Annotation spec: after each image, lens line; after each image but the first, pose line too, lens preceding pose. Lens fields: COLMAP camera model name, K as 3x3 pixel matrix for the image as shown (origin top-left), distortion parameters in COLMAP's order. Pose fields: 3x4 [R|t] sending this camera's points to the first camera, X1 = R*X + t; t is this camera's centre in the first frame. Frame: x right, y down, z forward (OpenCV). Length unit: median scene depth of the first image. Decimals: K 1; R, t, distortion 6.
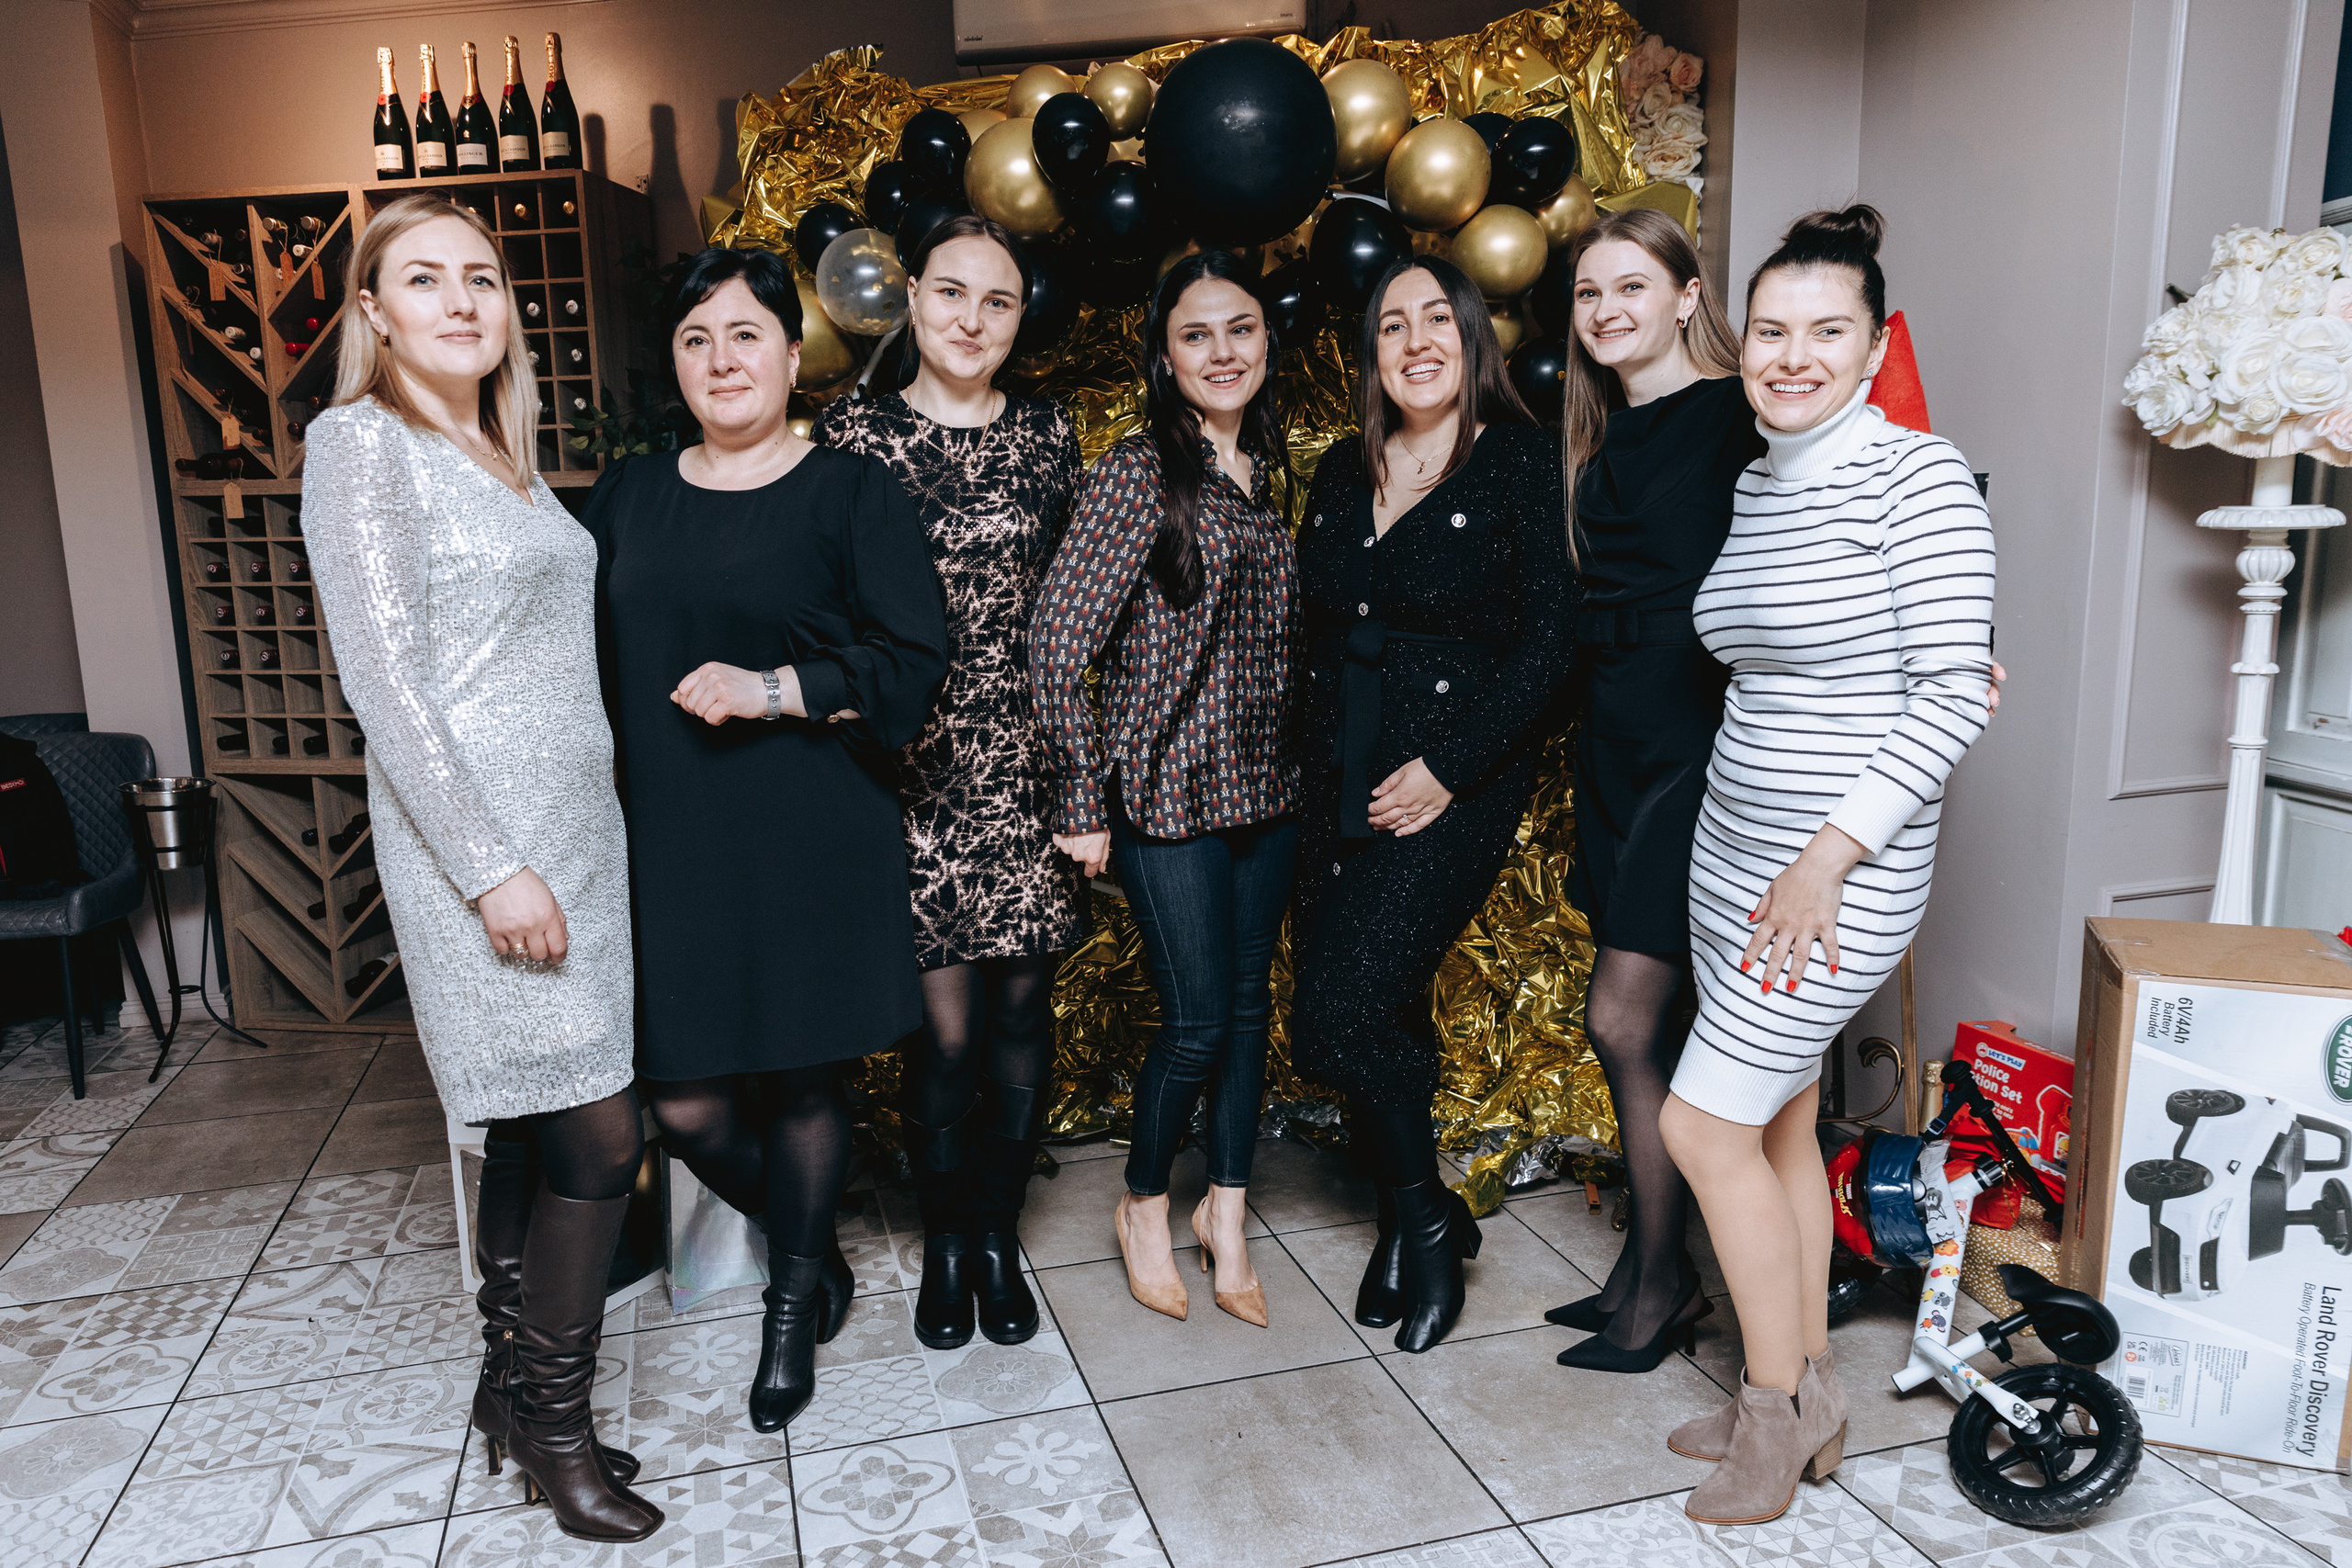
lens RADIAL K [[1620.5, 0, 1127.7], [0, 1620.5, 802.2], [0, 0, 1]] dist [0.001842, 0.004791]
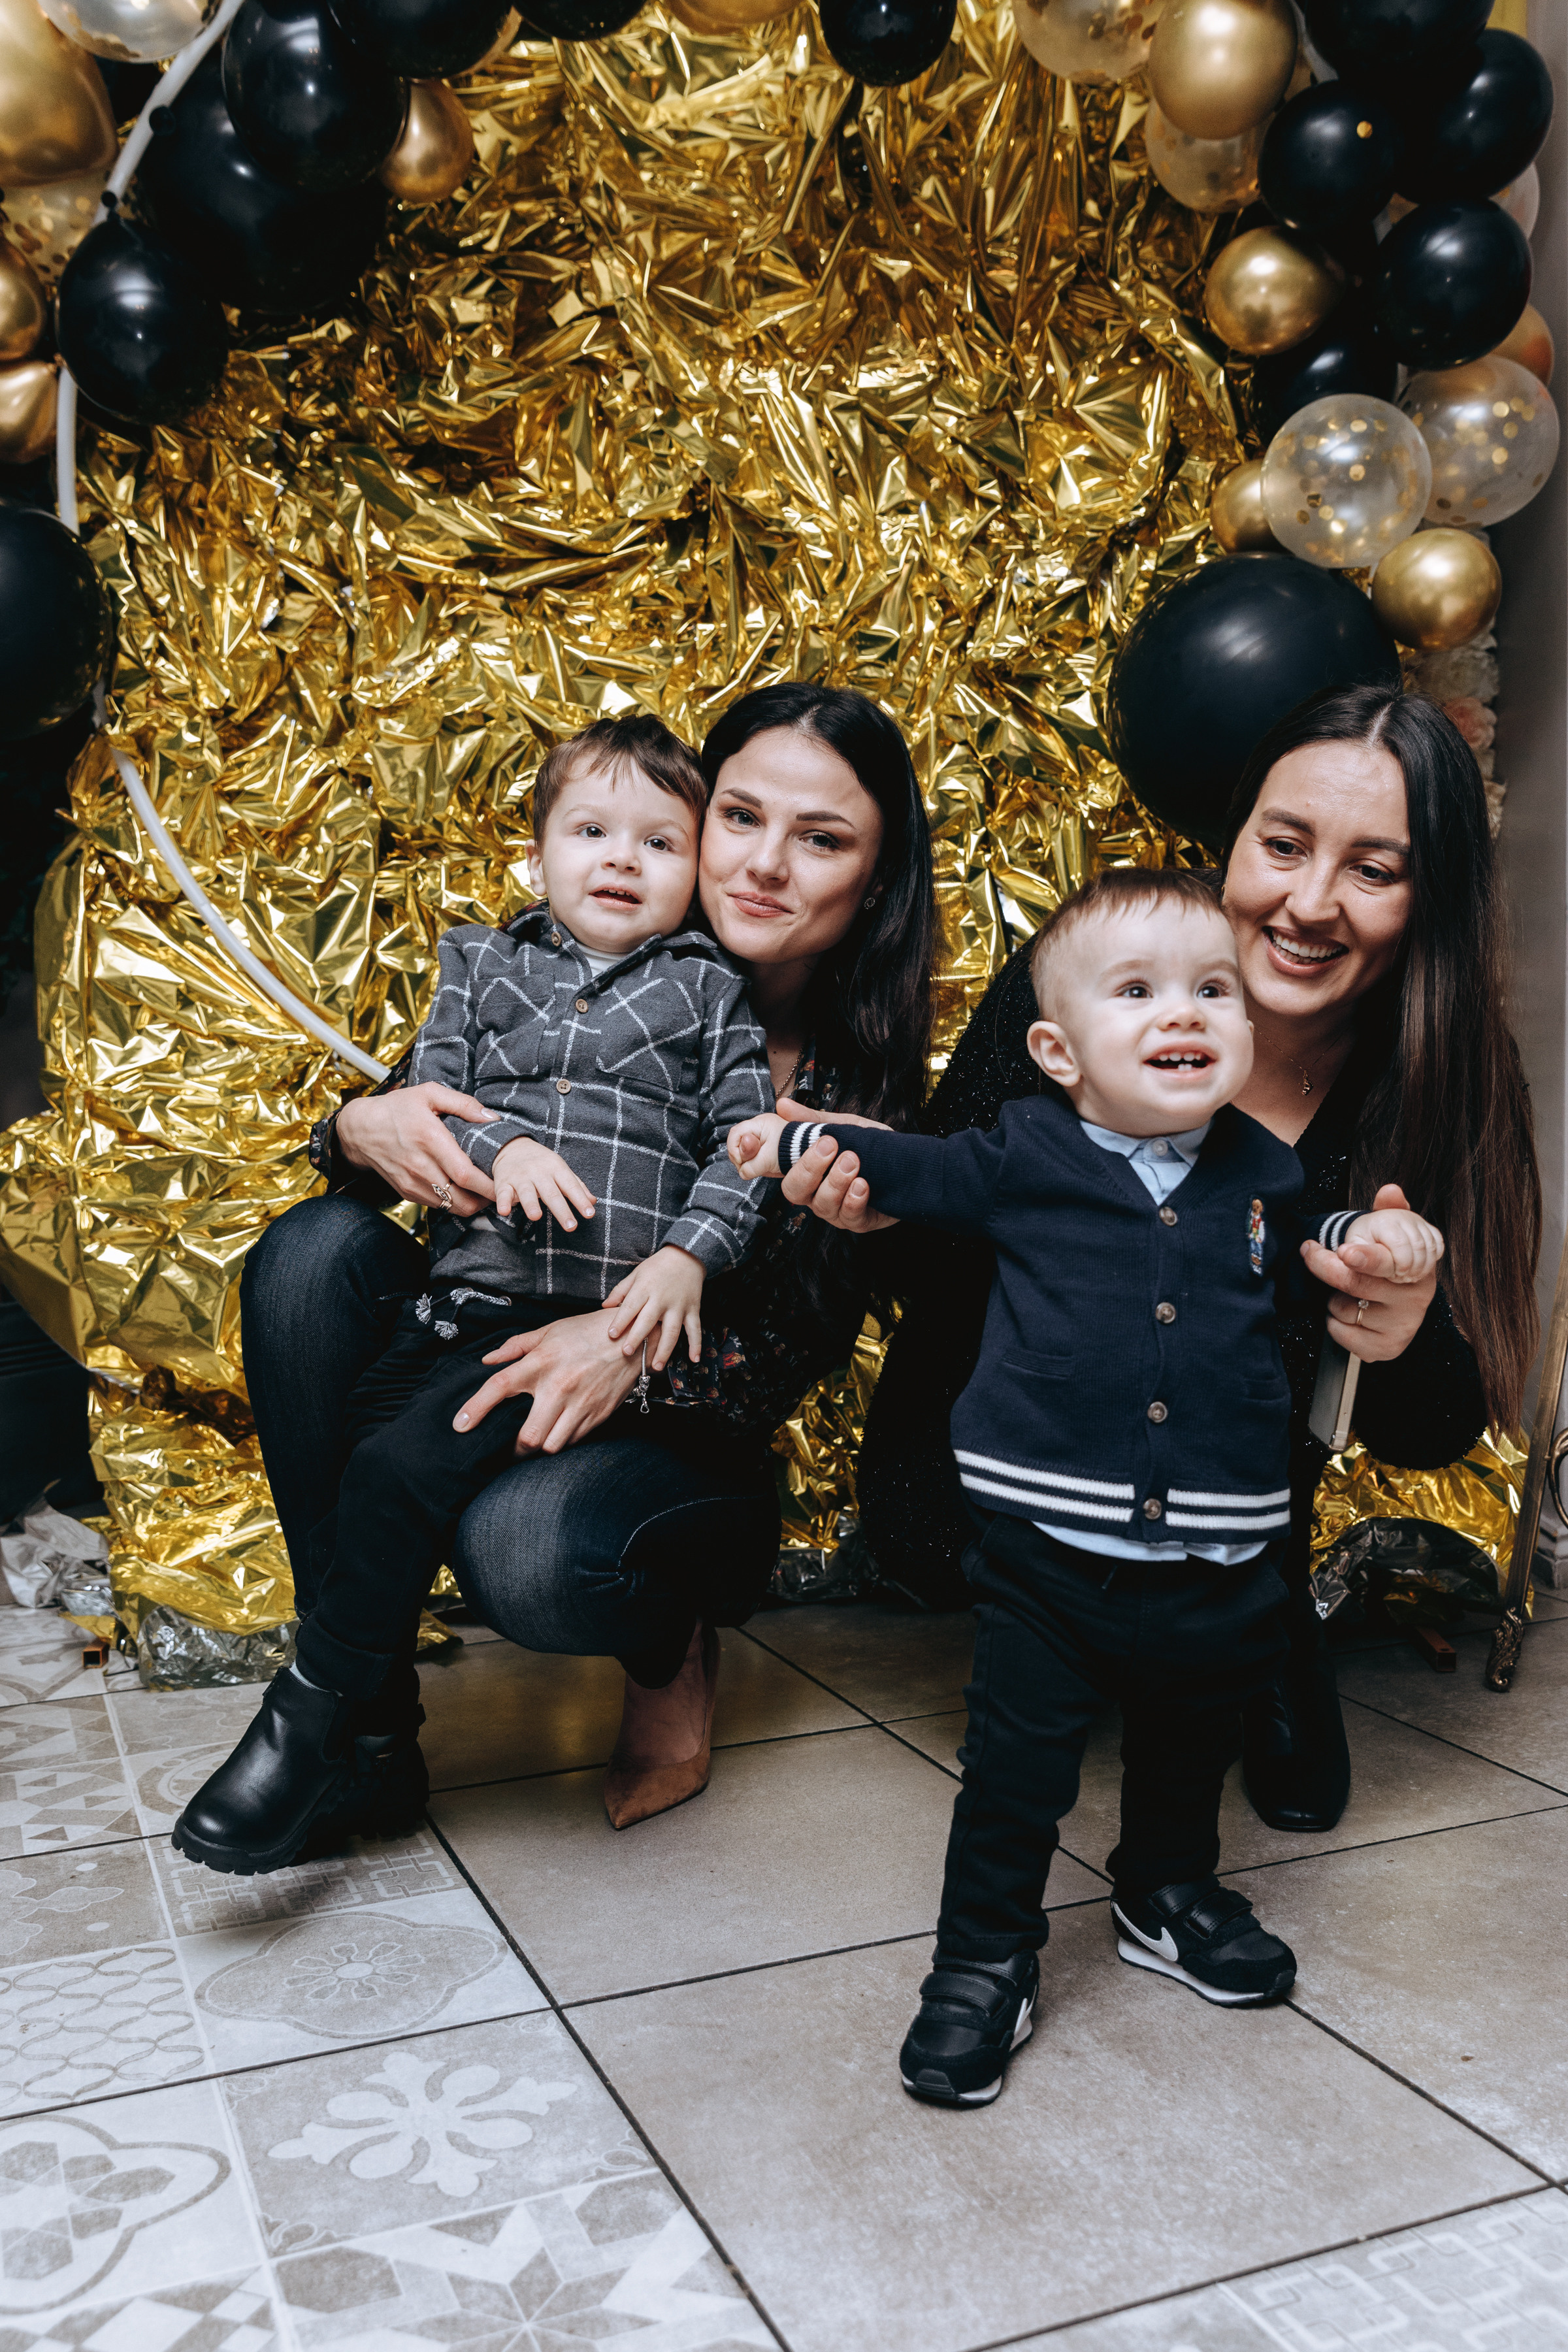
lens RADIAL K [[2063.0, 0, 795.1], [0, 2063.0, 1183.4], [0, 0, 1]] dist [0.014815, -0.013991]
pose [[0.991556, 0.000866, 0.129678, -0.027176], [0.015186, 0.992323, -0.122741, 0.201863], [-0.128789, 0.123673, 0.983930, 0.370730]]
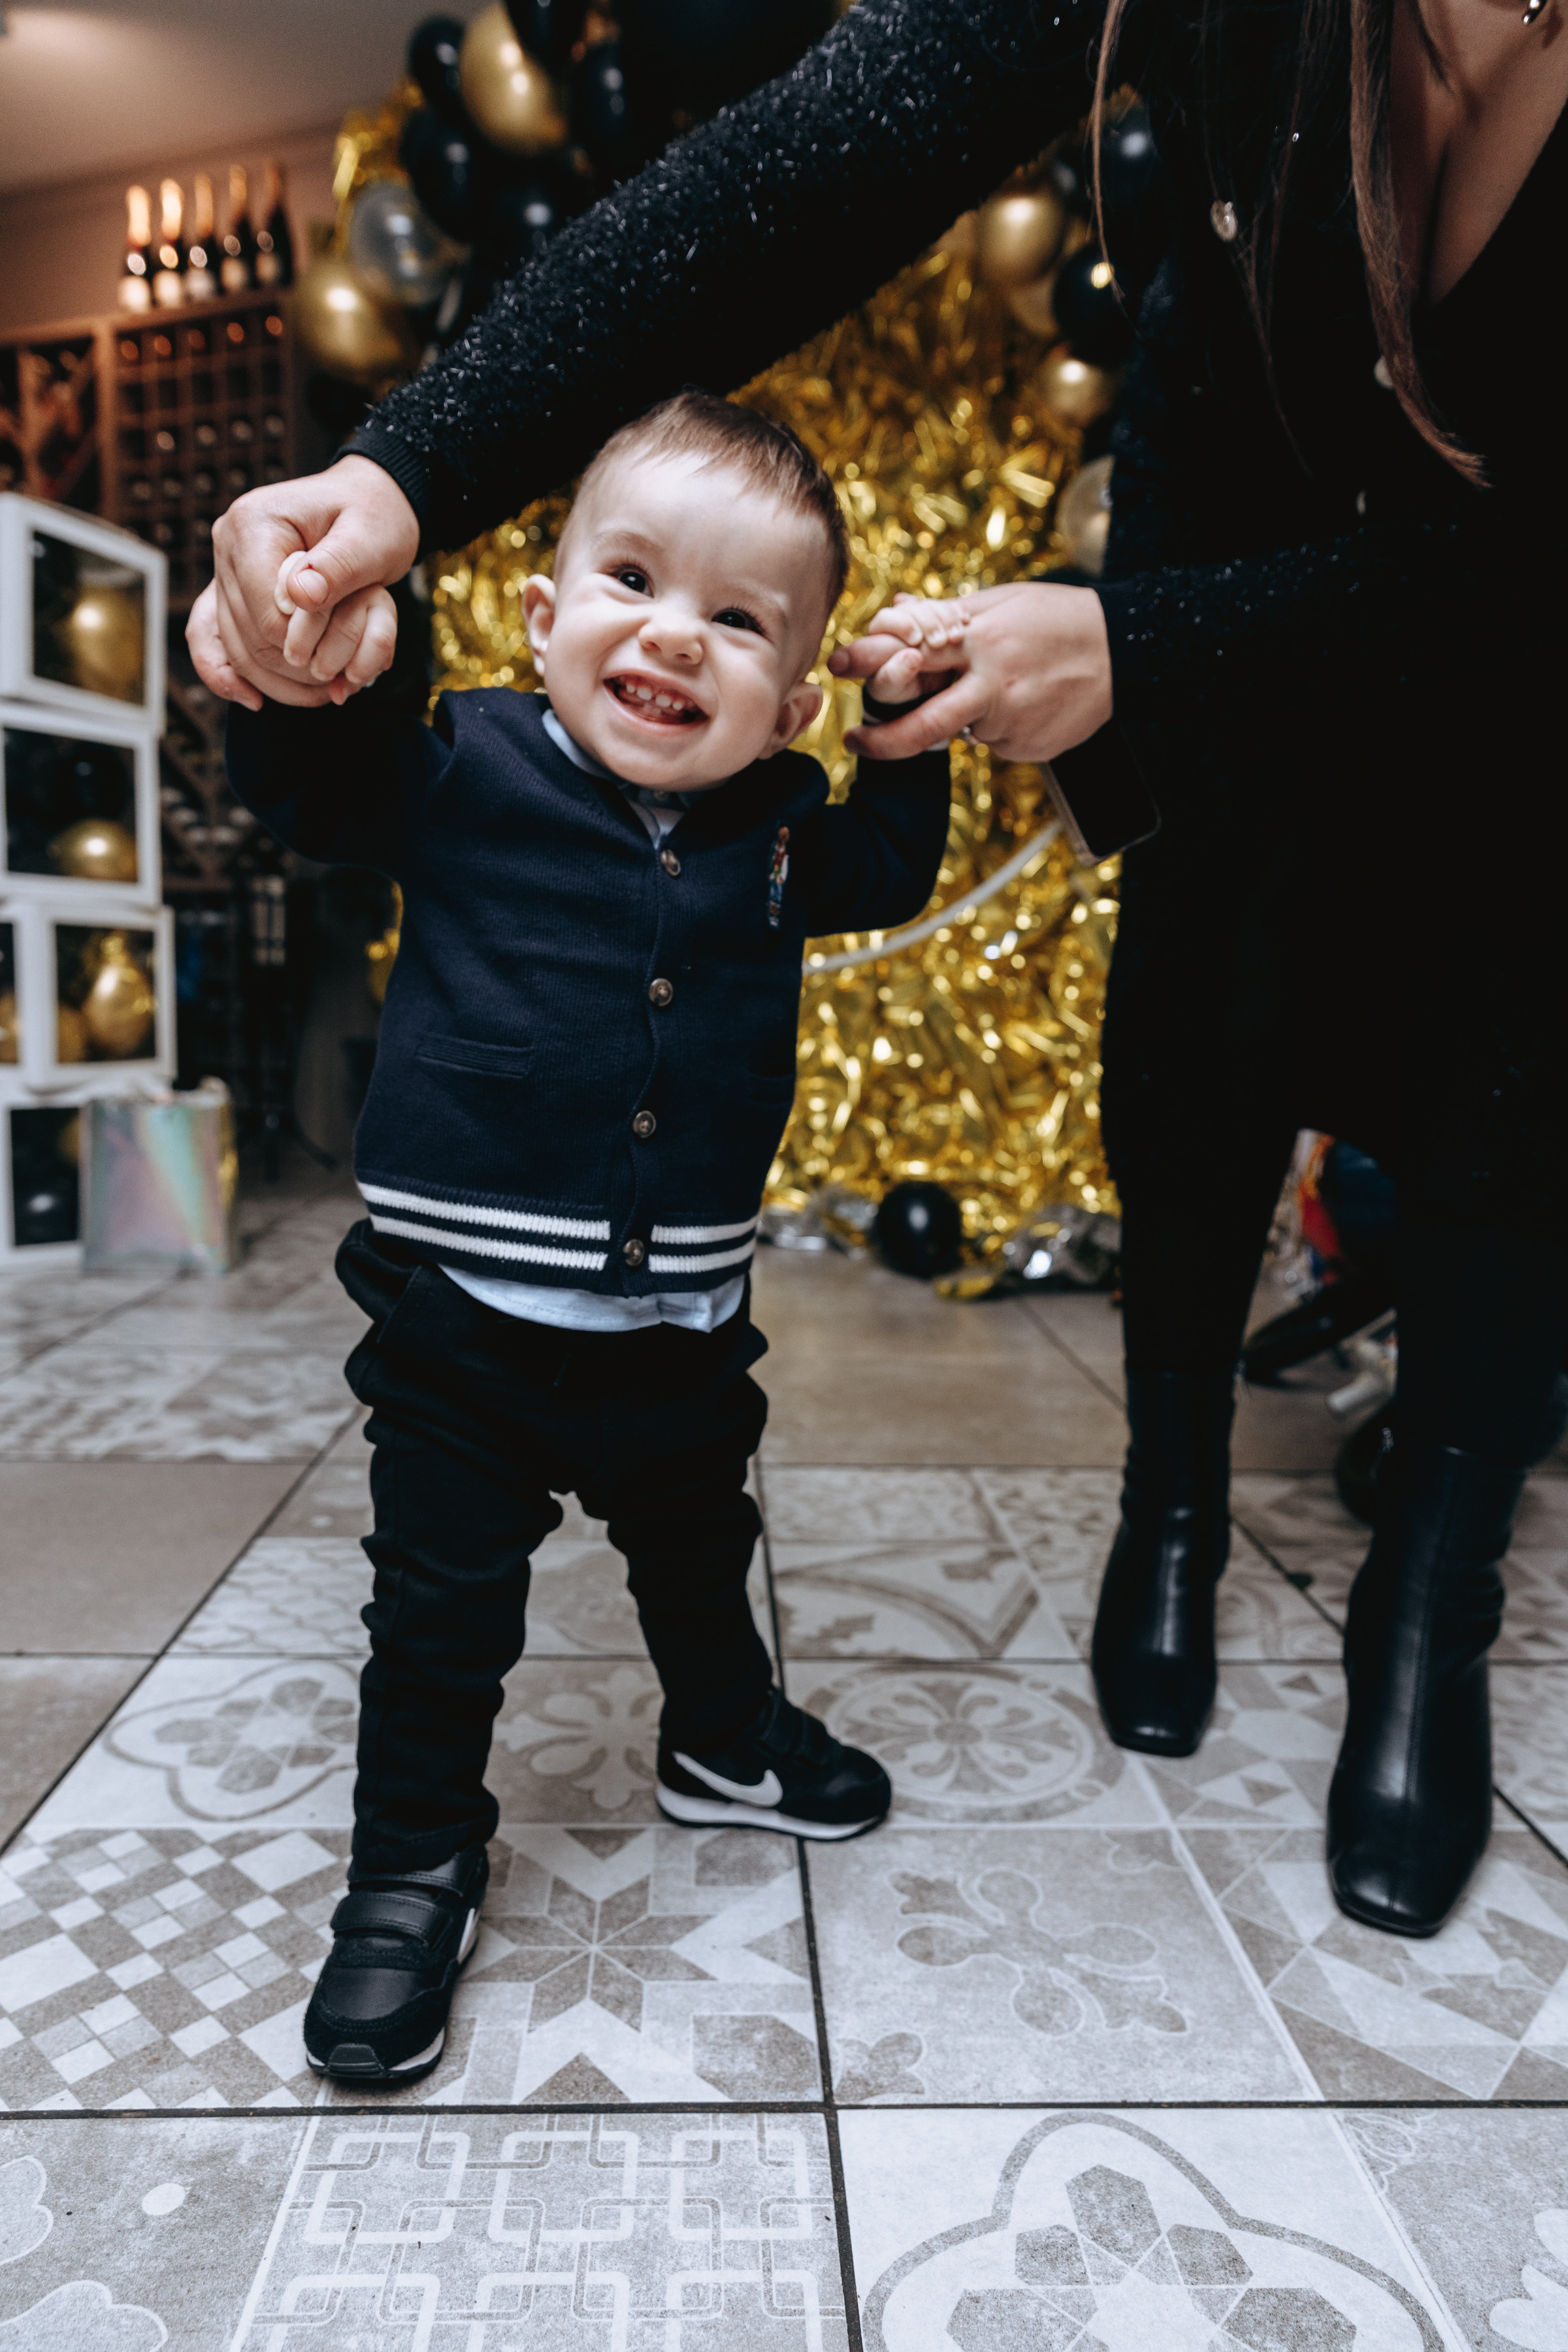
lens RADIAL K [[1511.0, 0, 778.2], [0, 1511.0, 1180.8], [0, 0, 1]] dist [0.005501, 0.005070]
pose [[0.974582, 0.082605, -0.208247, 0.322922], [-0.092257, 0.995045, -0.037058, 0.272788], [0.204154, 0.055328, 0.977374, 0.218555]]
